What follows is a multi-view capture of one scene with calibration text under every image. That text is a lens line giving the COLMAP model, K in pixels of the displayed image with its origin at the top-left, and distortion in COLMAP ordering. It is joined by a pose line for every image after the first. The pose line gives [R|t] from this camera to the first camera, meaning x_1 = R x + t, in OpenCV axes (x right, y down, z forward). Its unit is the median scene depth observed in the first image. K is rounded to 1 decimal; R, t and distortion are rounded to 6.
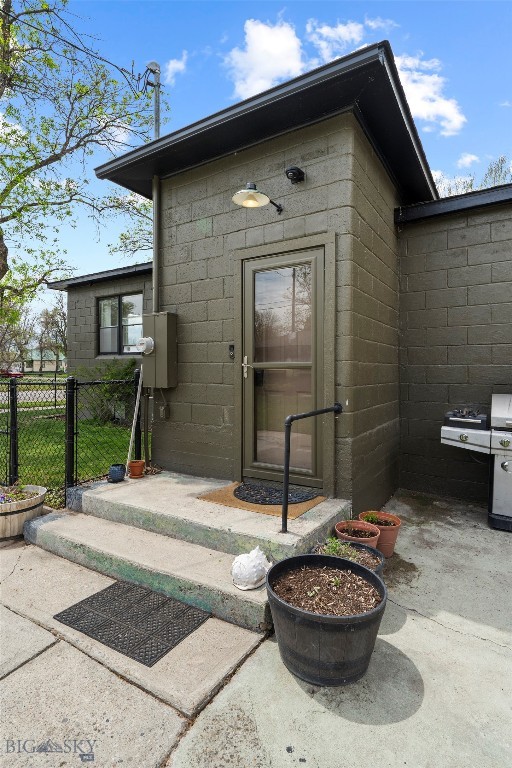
lens RADIAL K [[383.8, 0, 256.7], [0, 383.8, 374.5], [0, 0, 1]] dist [-0.006180, 0.000196]
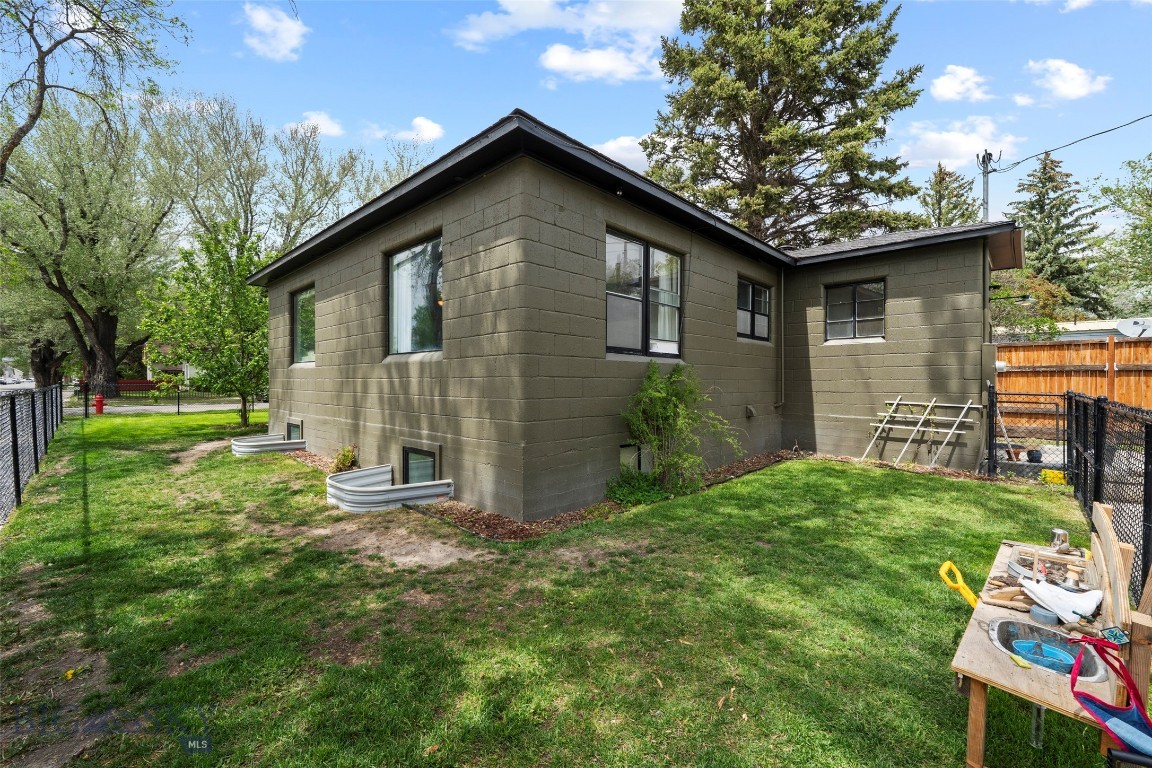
lens RADIAL K [[466.8, 0, 564.6], [0, 466.8, 383.7], [0, 0, 1]] dist [-0.001476, -0.000297]
pose [[0.214819, -0.007547, 0.976625, -0.953788], [0.005611, 0.999963, 0.006493, -0.016579], [-0.976638, 0.004085, 0.214854, 0.922100]]
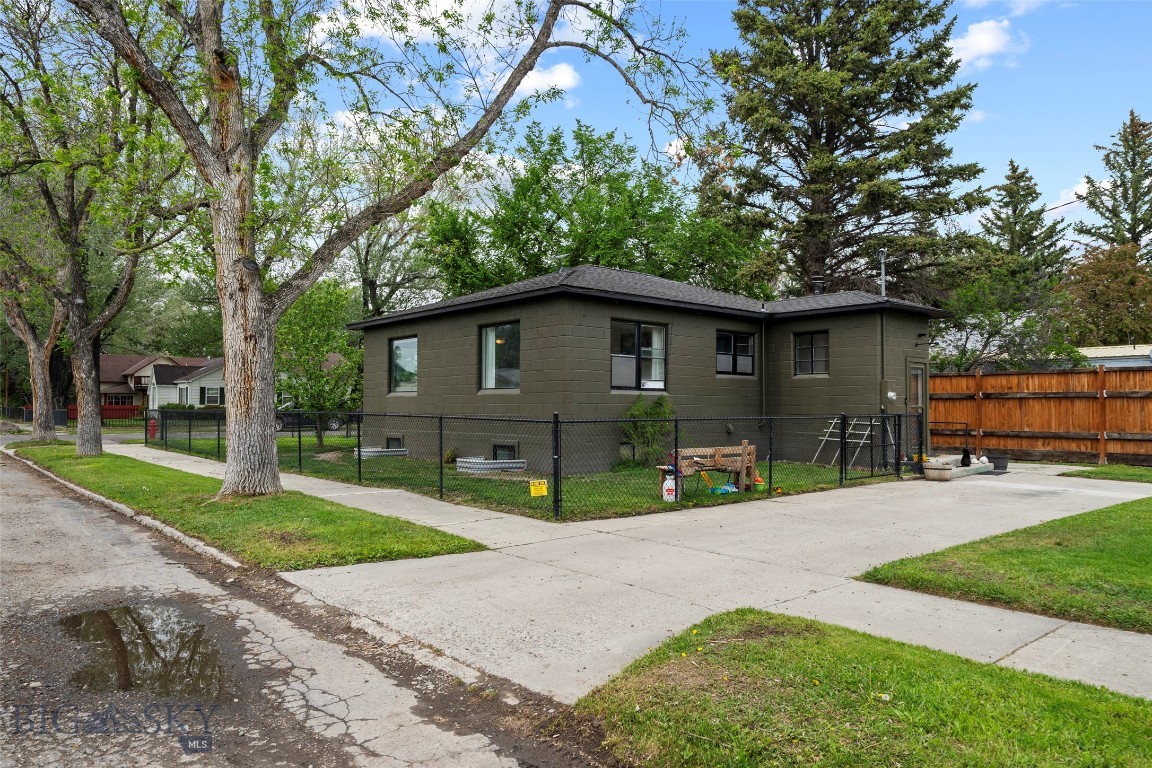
lens RADIAL K [[771.5, 0, 573.1], [0, 771.5, 381.9], [0, 0, 1]] dist [-0.004908, -0.000711]
pose [[0.298787, 0.029969, 0.953849, -1.962615], [0.007323, 0.999405, -0.033694, -0.011711], [-0.954292, 0.017052, 0.298390, 0.588004]]
